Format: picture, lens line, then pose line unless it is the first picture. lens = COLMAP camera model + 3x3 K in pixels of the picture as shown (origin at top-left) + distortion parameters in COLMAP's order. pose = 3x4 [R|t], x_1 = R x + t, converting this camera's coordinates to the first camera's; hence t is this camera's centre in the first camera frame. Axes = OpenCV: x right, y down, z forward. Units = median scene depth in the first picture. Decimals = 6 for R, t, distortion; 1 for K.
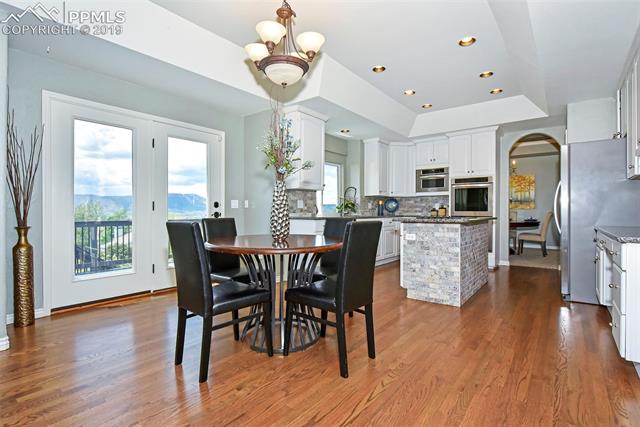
lens RADIAL K [[318.6, 0, 316.5], [0, 318.6, 215.1], [0, 0, 1]] dist [-0.004342, -0.000965]
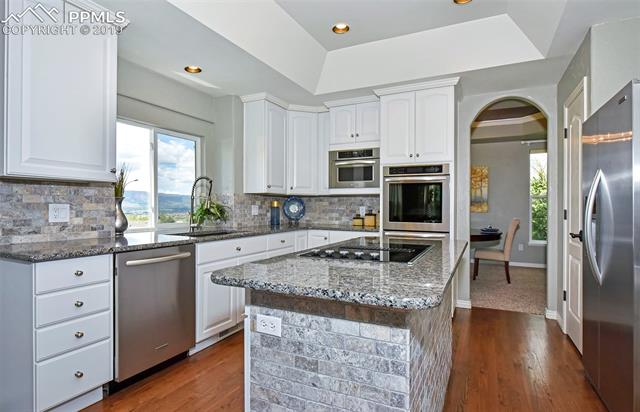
lens RADIAL K [[346.3, 0, 321.4], [0, 346.3, 206.3], [0, 0, 1]] dist [0.001463, 0.000323]
pose [[0.975813, 0.002920, 0.218587, 0.156849], [-0.000406, 0.999933, -0.011542, -0.030340], [-0.218606, 0.011174, 0.975749, 0.366794]]
